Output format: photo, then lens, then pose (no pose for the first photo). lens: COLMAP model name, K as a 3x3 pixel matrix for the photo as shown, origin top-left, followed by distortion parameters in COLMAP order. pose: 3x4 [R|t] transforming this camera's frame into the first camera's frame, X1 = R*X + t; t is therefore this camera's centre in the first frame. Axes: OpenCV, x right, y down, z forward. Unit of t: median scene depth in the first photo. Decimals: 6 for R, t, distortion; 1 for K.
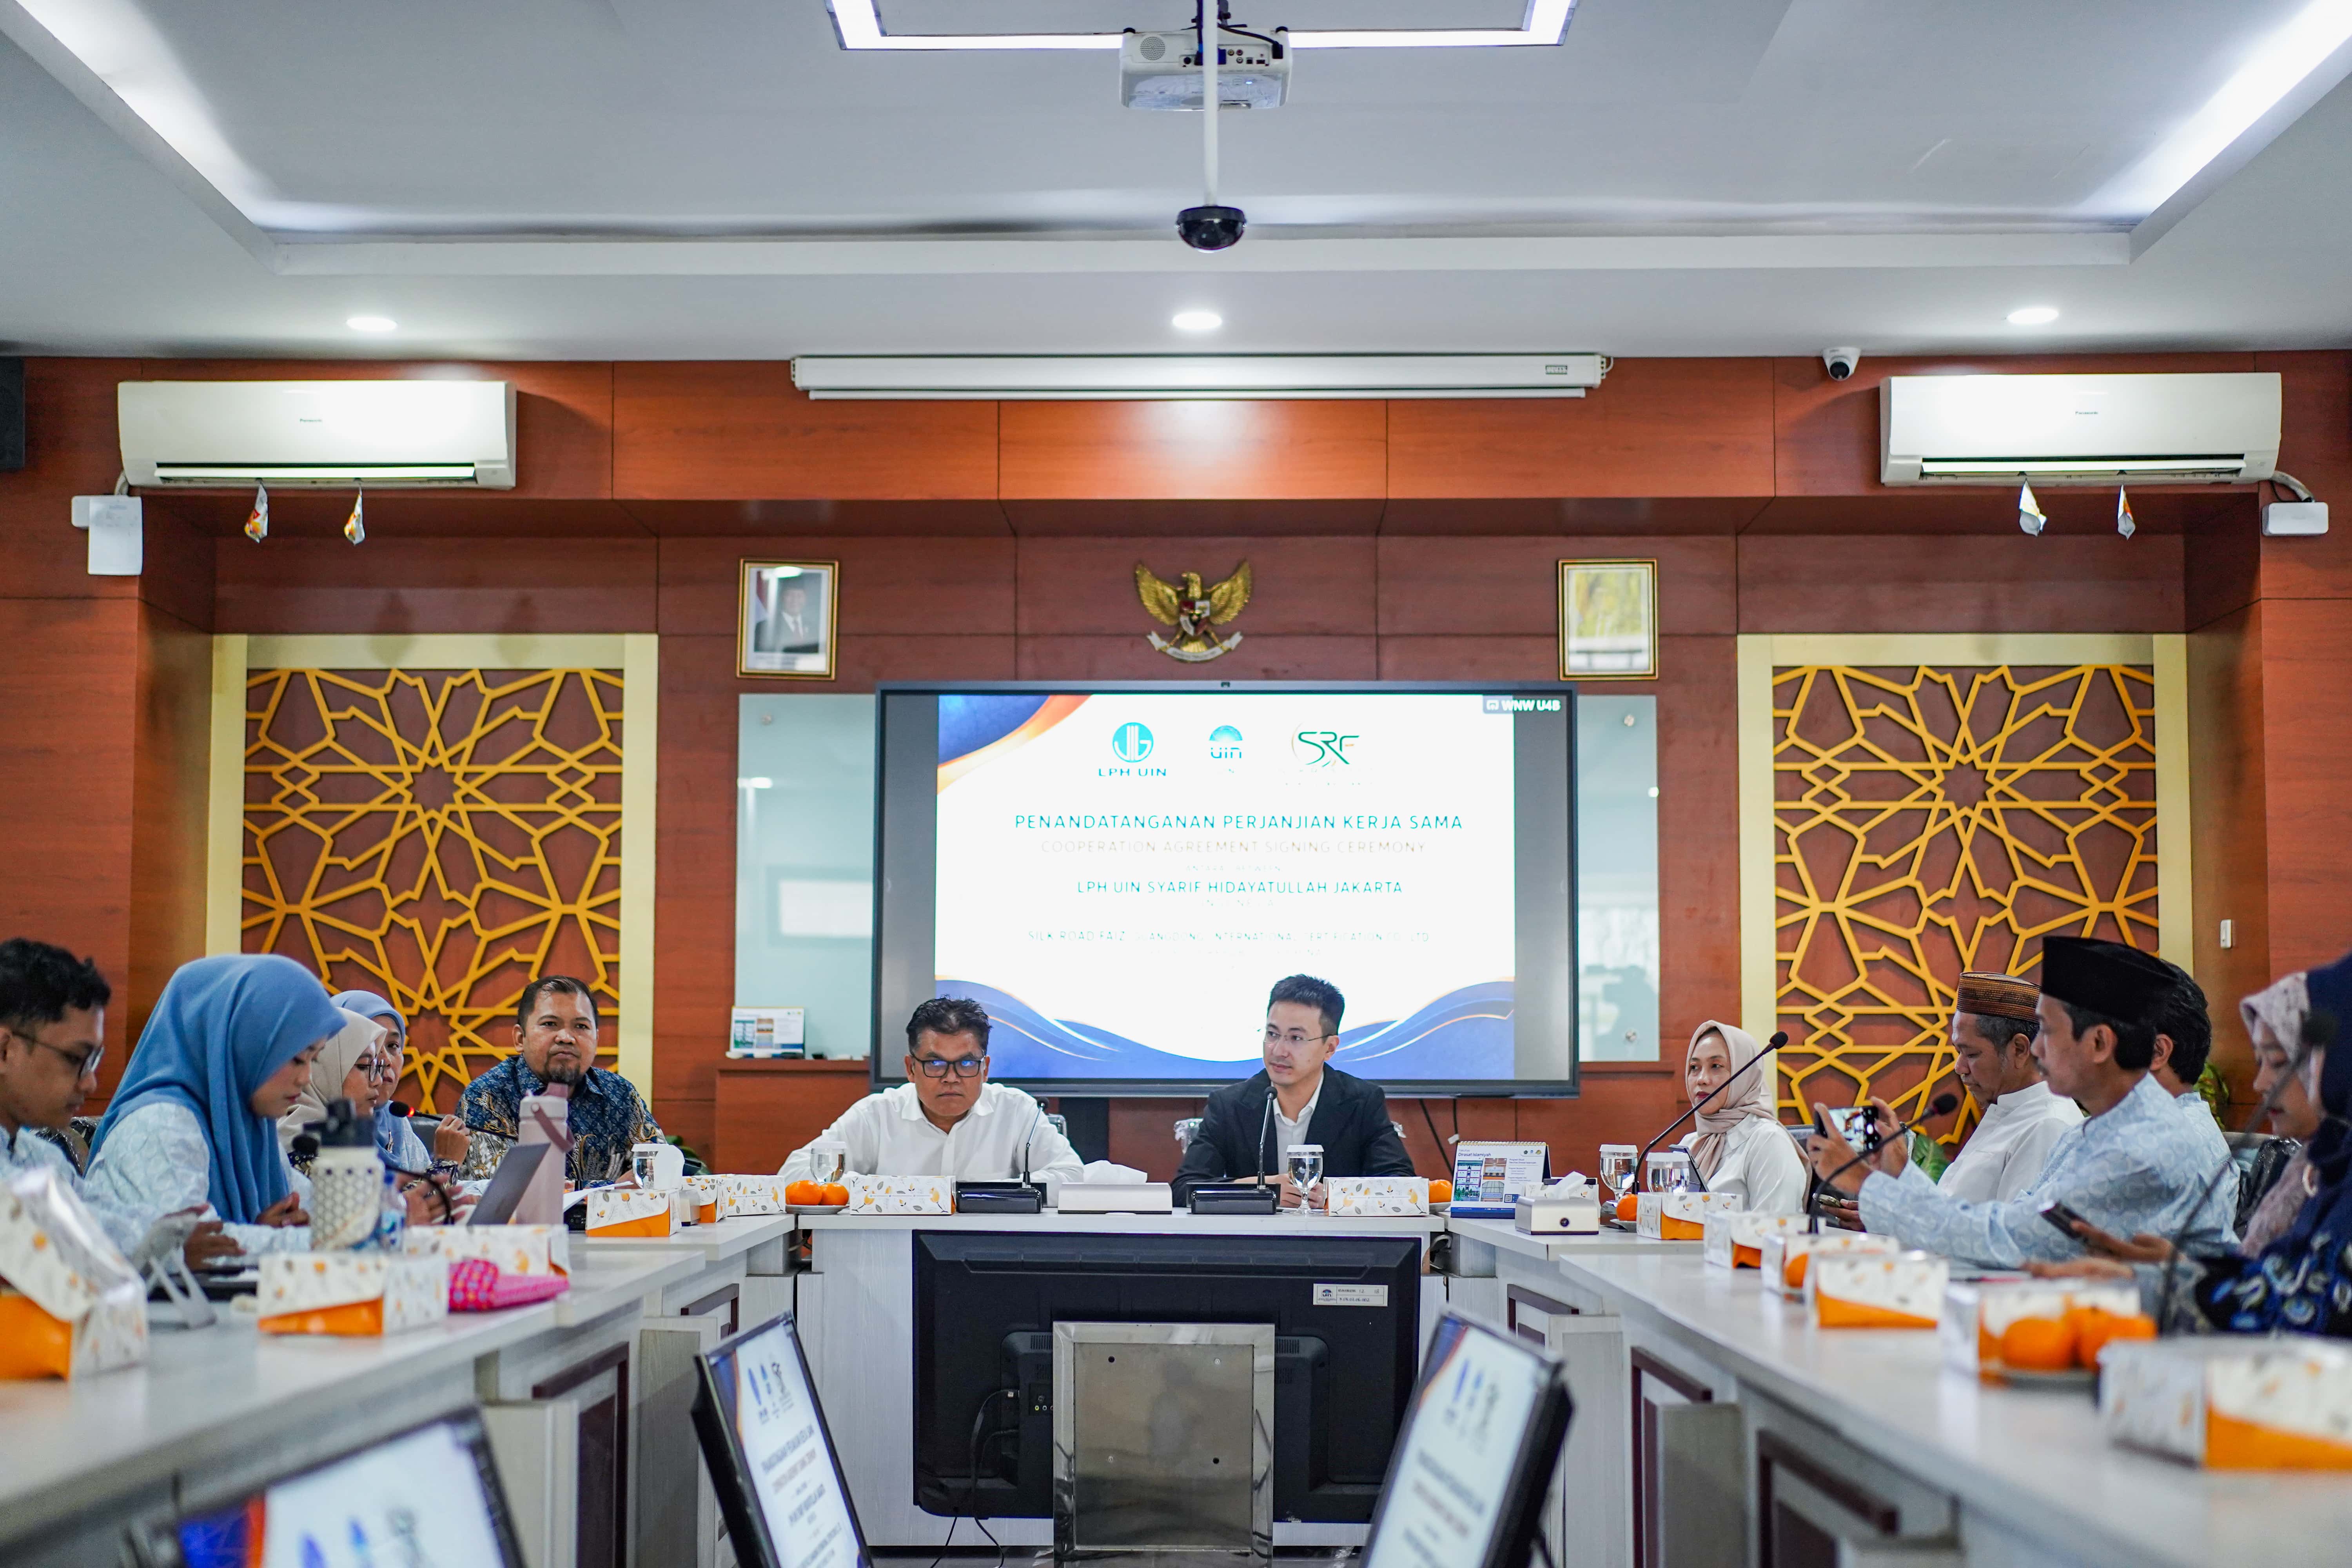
lens RADIAL K [[3732.7, 0, 1157.0], [0, 3732.7, 787.9], [0, 0, 1]] dist [0.012221, 0.000000]
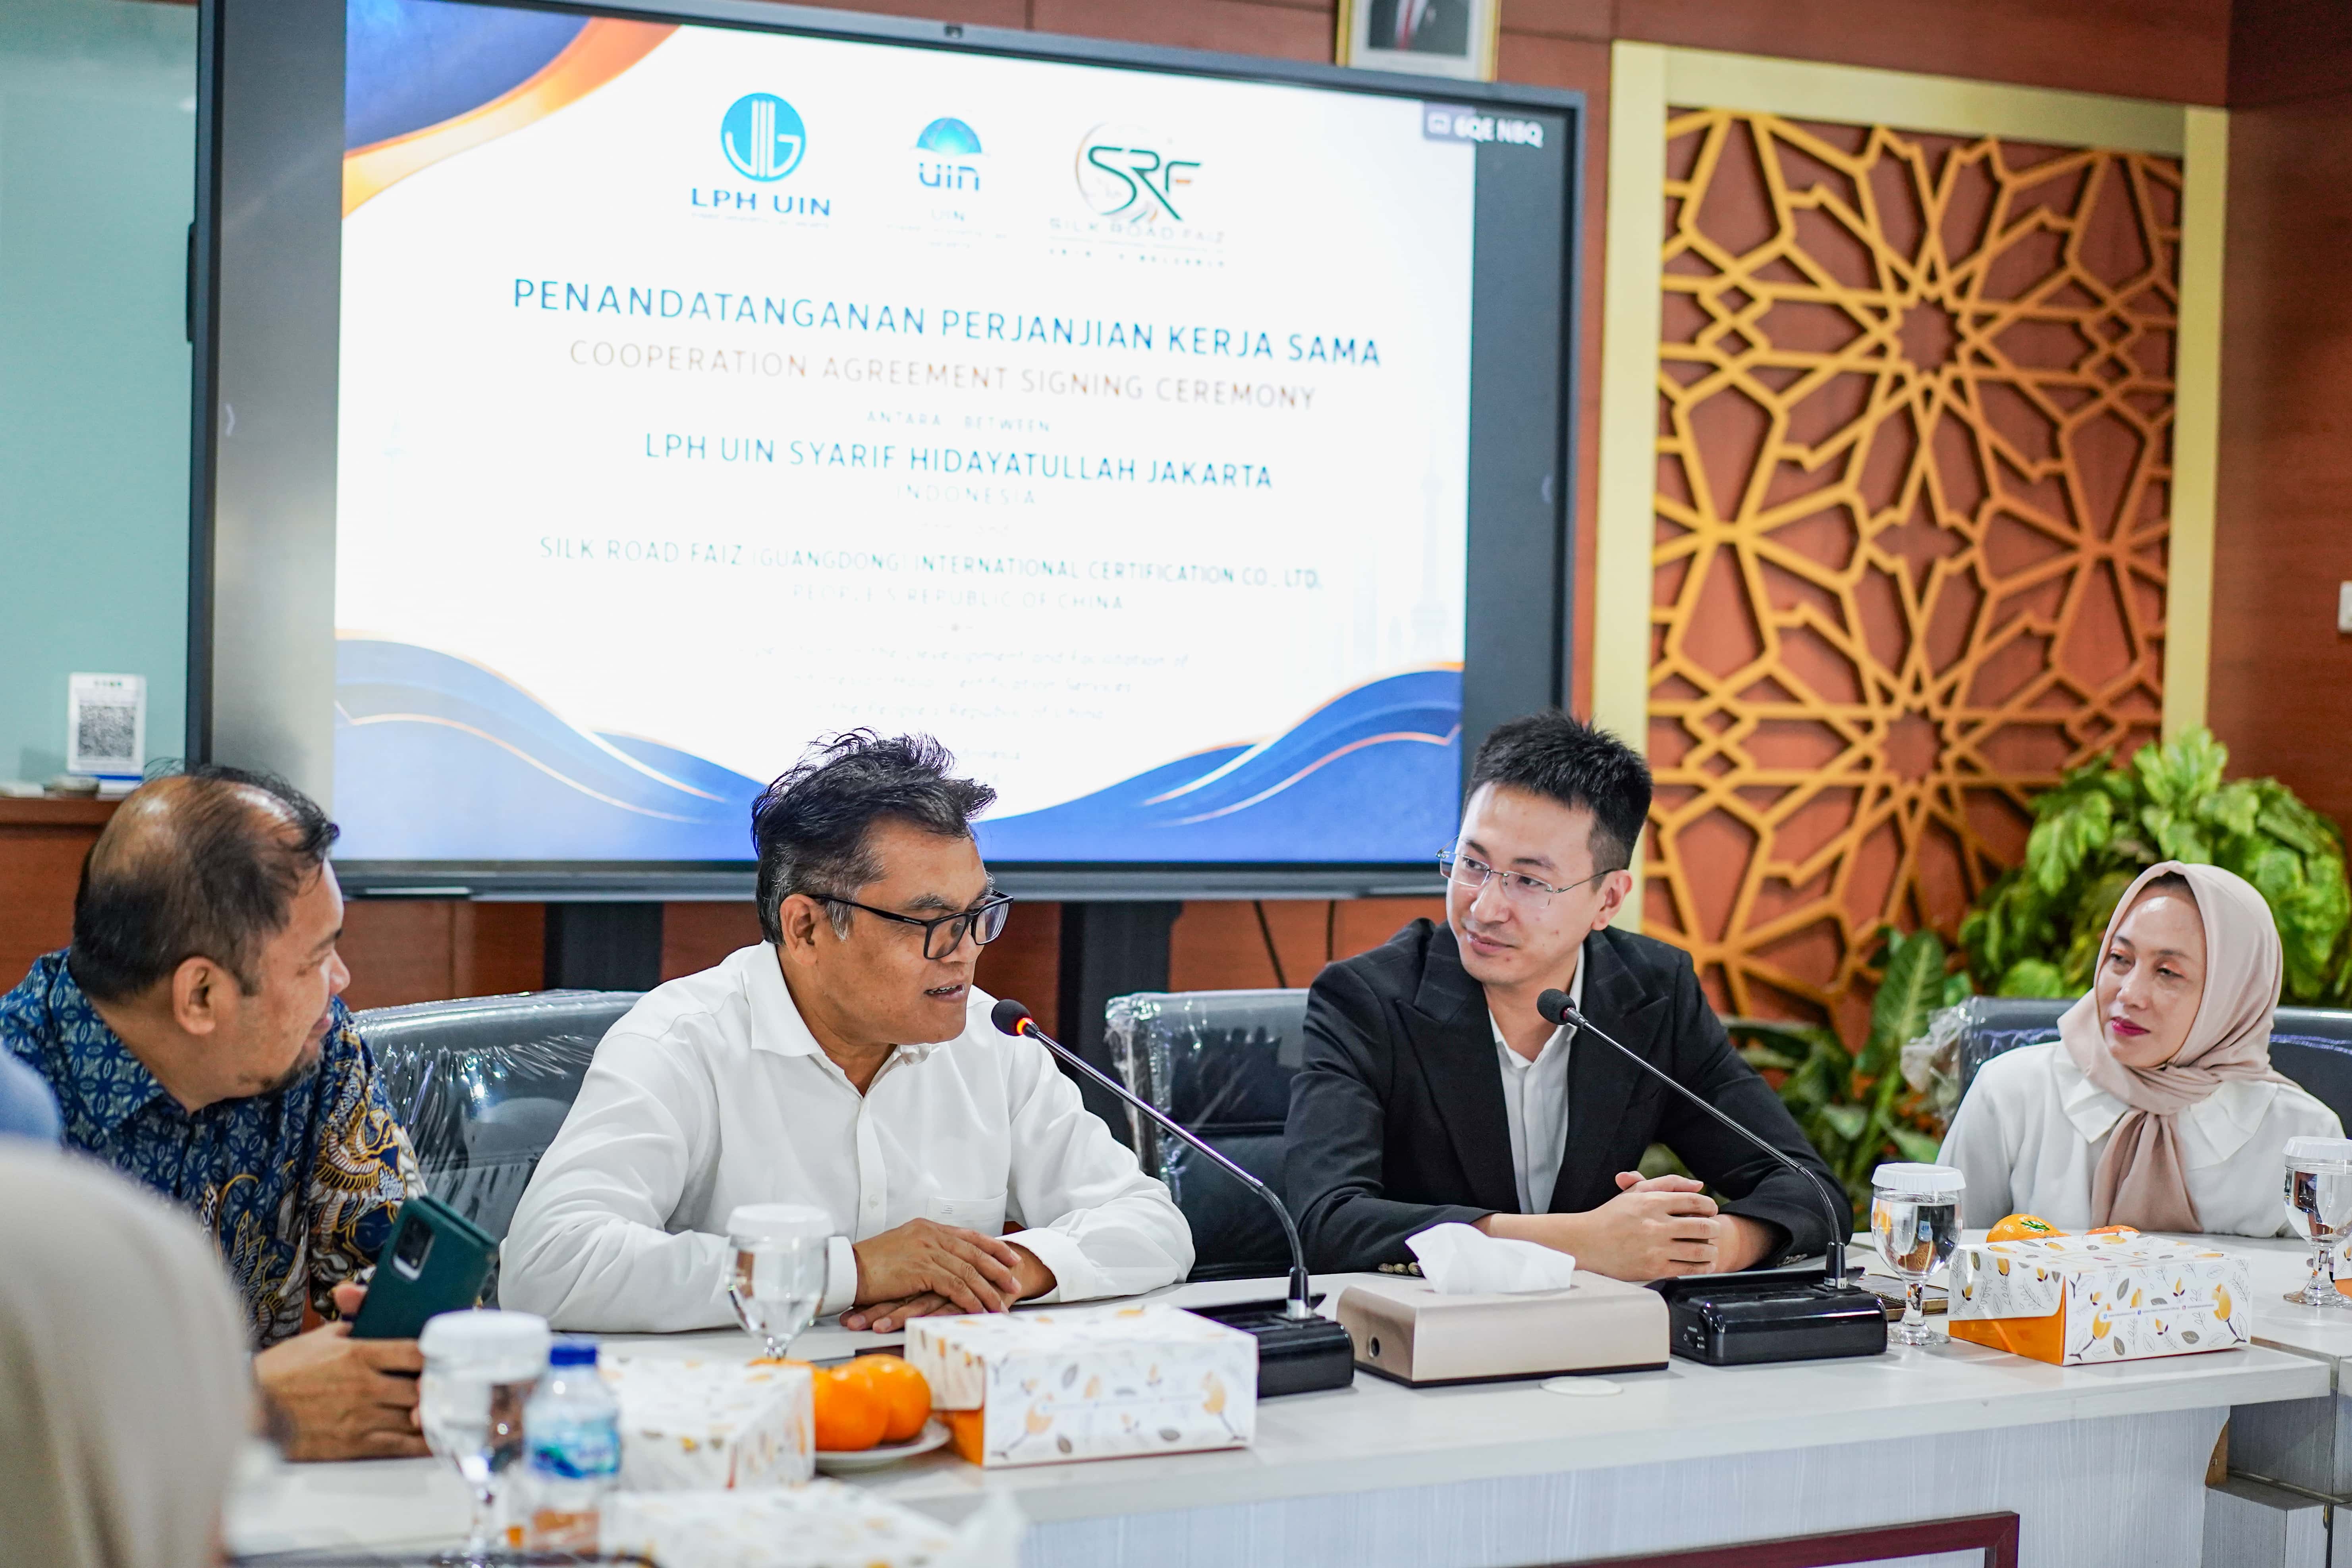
lens RADIAL K [[3732.6, 0, 1193.3], [0, 3732.6, 747.3], [0, 0, 1]] dist [0.012221, 0.000000]
pose [[0.887299, 0.010535, 0.461074, -0.161024], [-0.063485, 0.993012, 0.099482, 0.012655], [-0.456804, -0.117542, 0.881767, 0.520882]]
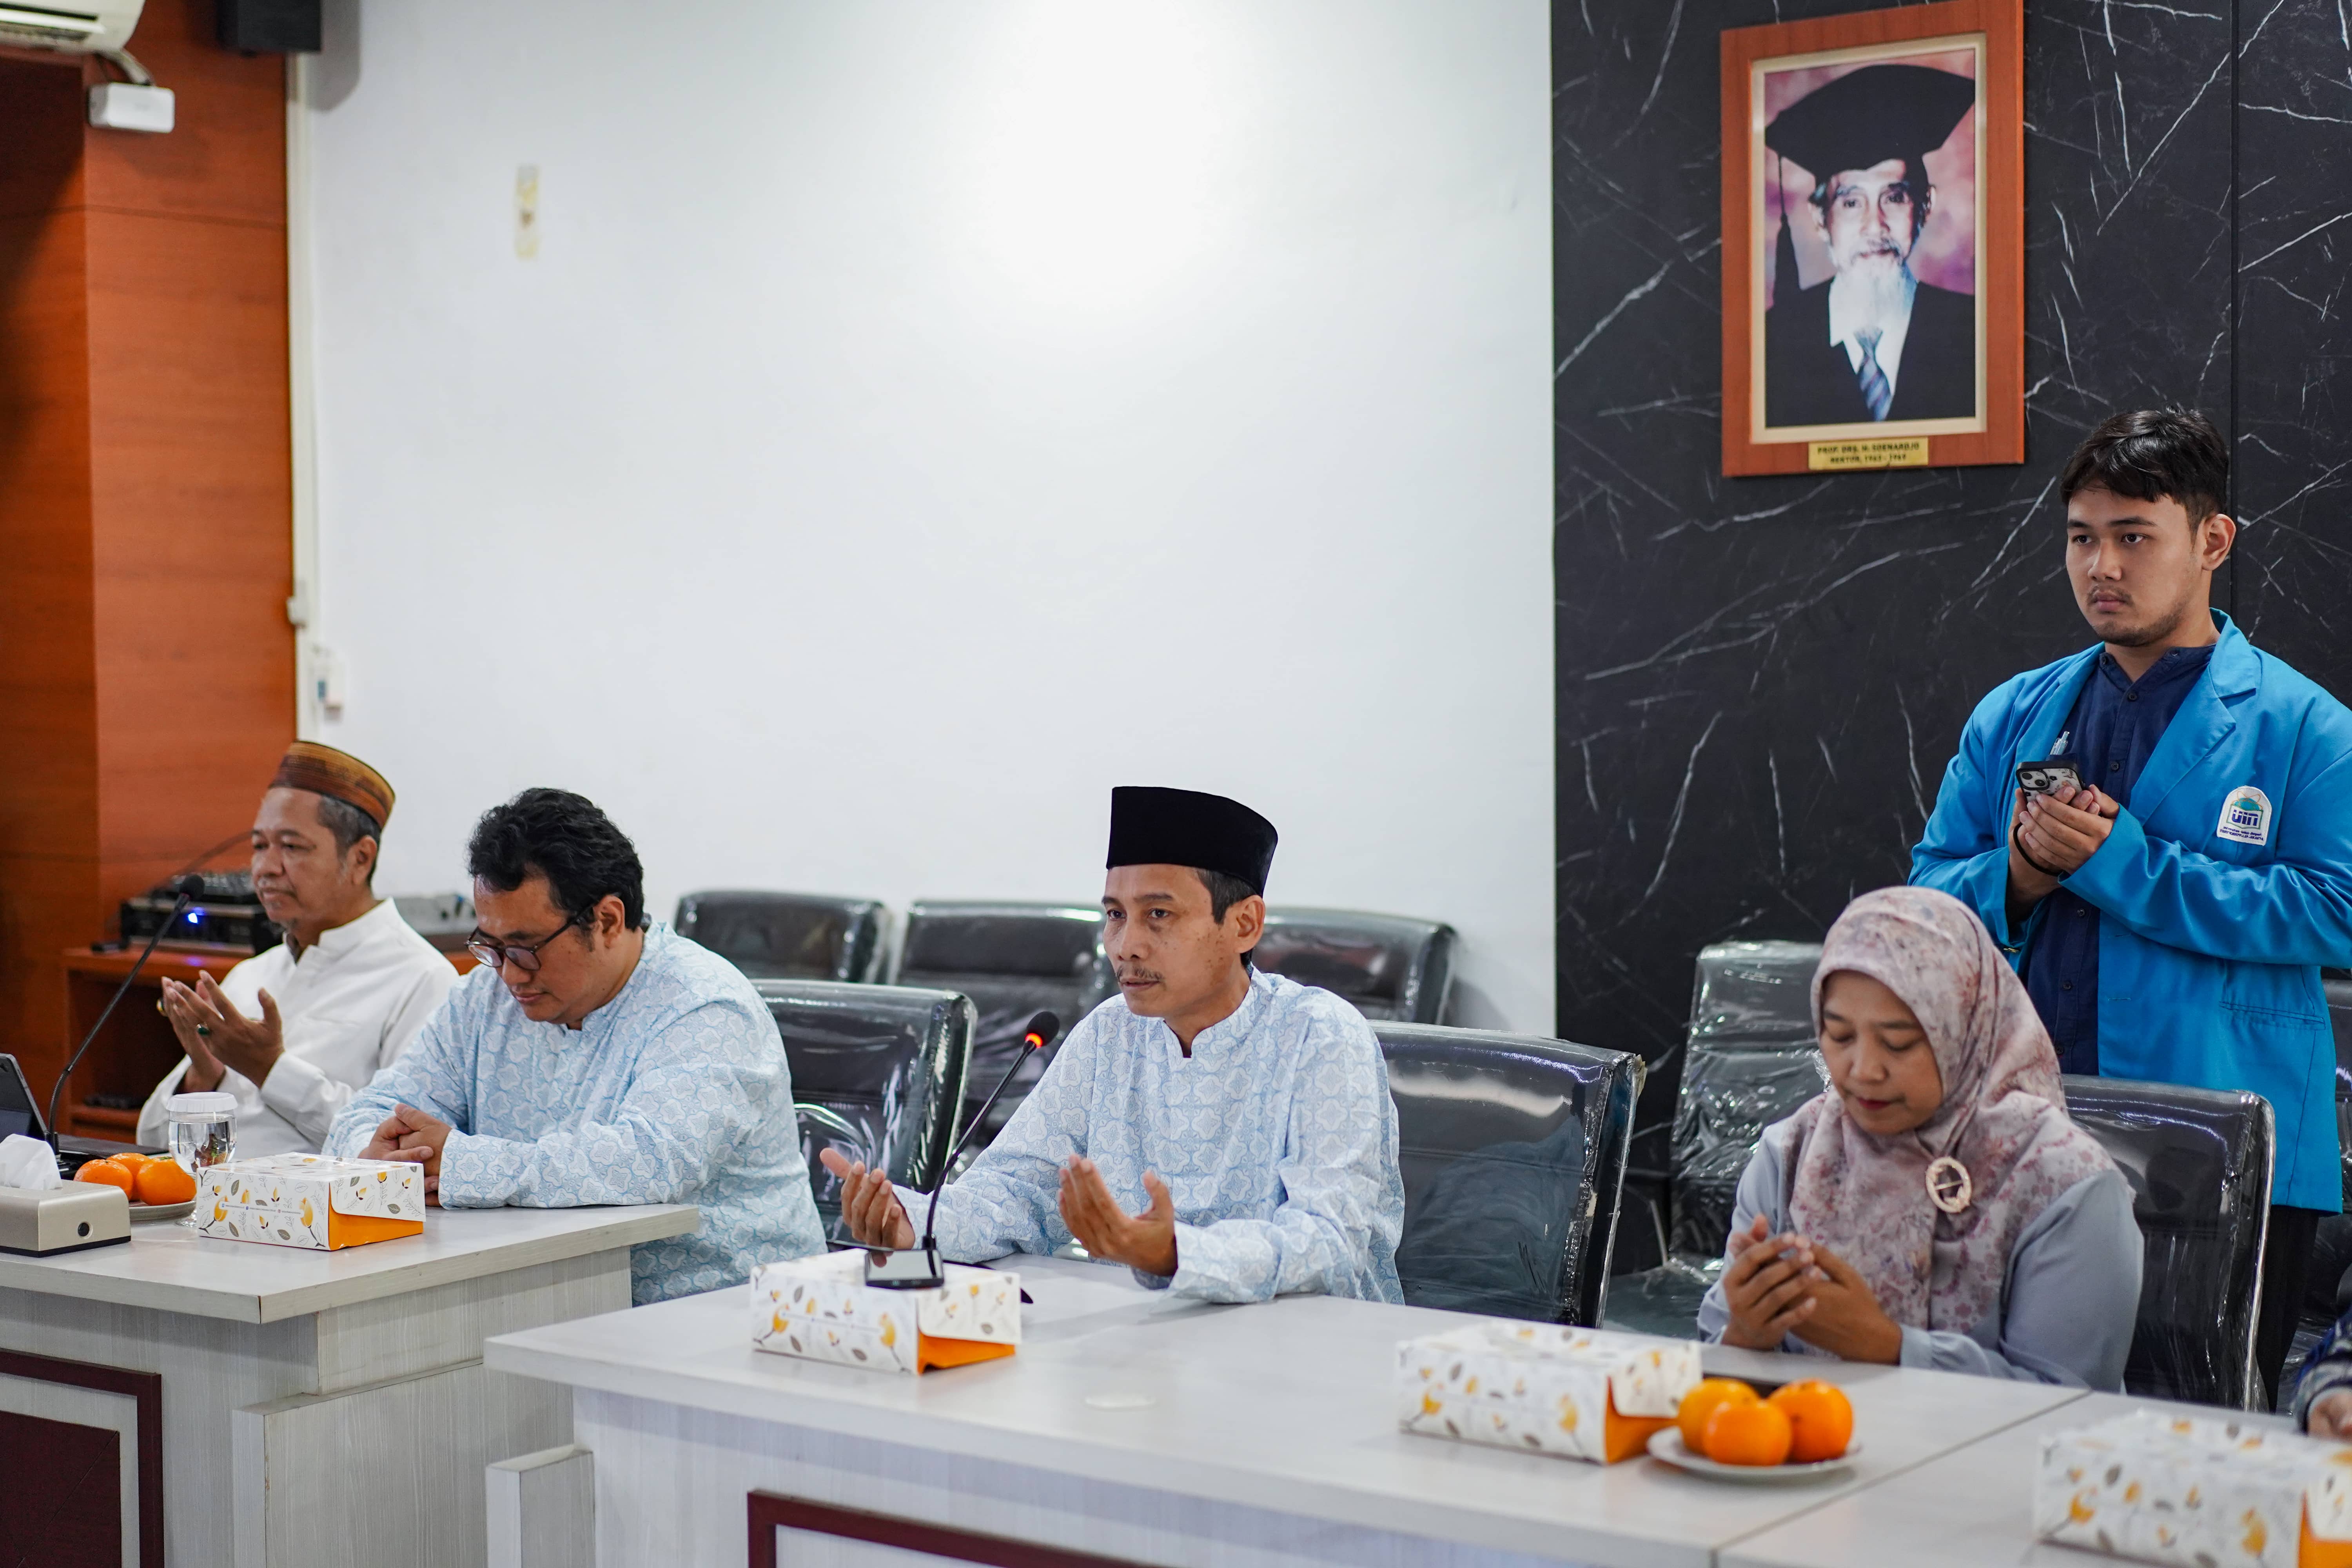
lens RADIAL K [[3732.7, 0, 1185.0], [0, 3732.7, 777.8], [0, 0, 1]] dist [0.012221, 0.000000]
pose [[0.607282, -0.037519, 0.793600, -0.171316], [-0.055141, 0.994485, 0.089211, -0.013902], [-0.792570, -0.097936, 0.601865, 0.319360]]
